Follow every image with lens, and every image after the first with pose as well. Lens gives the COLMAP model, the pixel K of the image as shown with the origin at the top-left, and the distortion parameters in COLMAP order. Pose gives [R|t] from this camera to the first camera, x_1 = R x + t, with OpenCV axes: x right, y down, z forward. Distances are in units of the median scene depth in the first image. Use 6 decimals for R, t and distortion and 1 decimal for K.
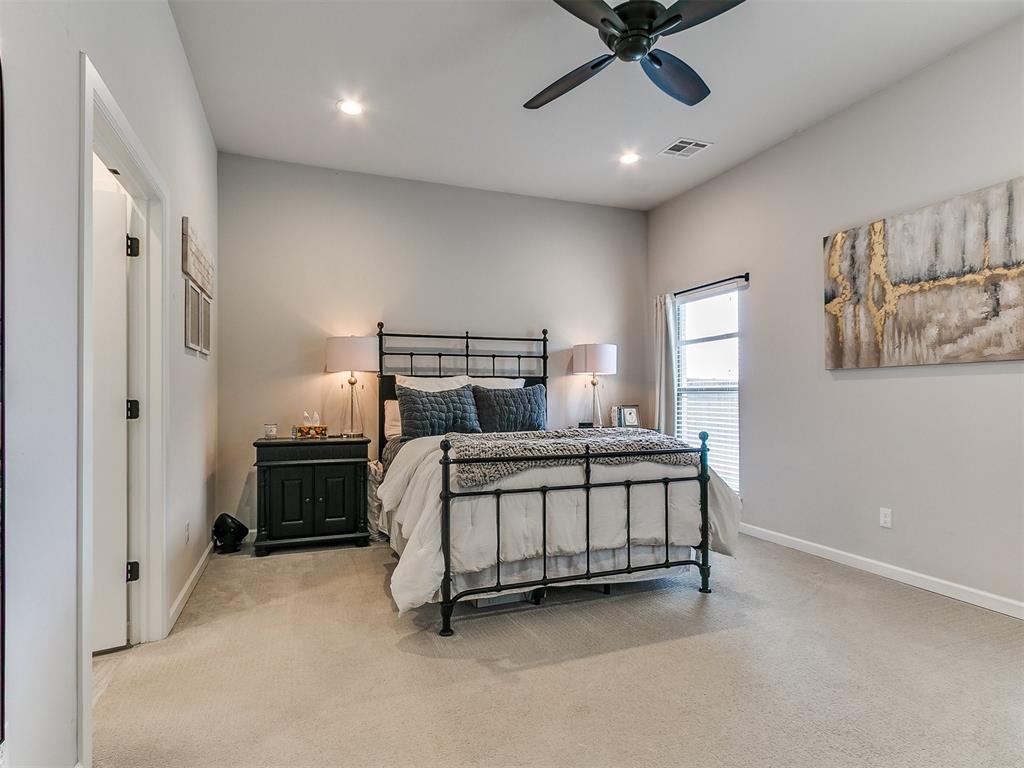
lens RADIAL K [[536.6, 0, 503.1], [0, 536.6, 389.3], [0, 0, 1]] dist [0.006079, -0.001267]
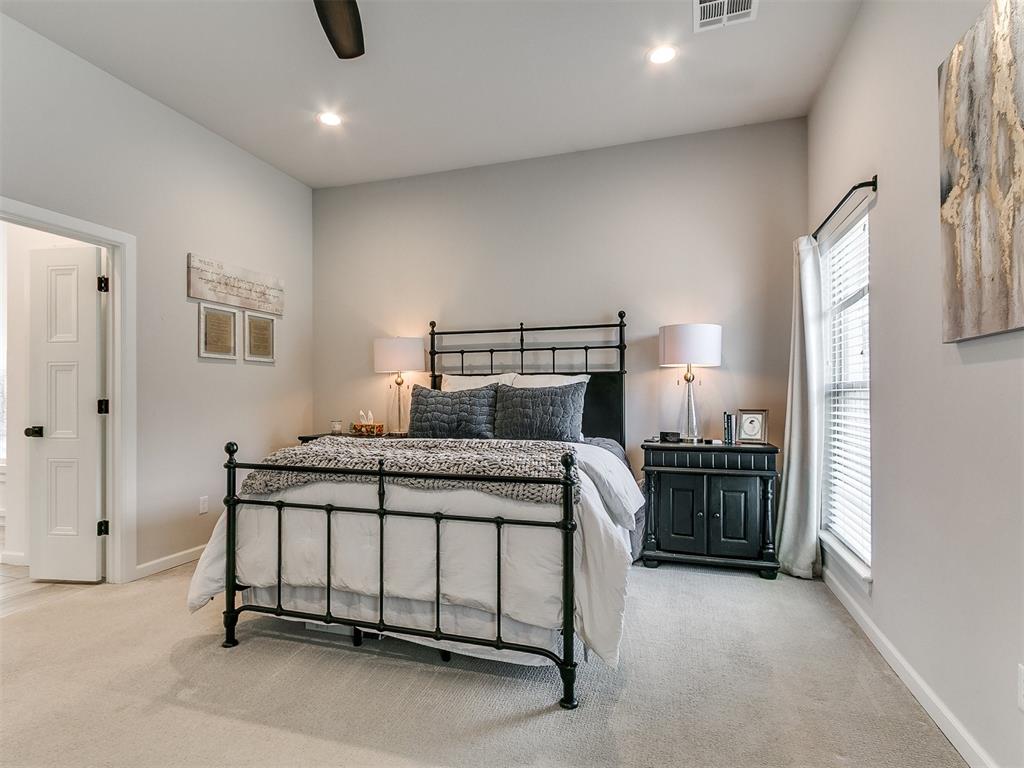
lens RADIAL K [[536.6, 0, 506.1], [0, 536.6, 389.7], [0, 0, 1]] dist [0.006079, -0.001267]
pose [[0.776313, -0.005703, -0.630322, 0.728358], [0.007438, 0.999972, 0.000113, 0.002659], [0.630304, -0.004776, 0.776333, 0.465639]]
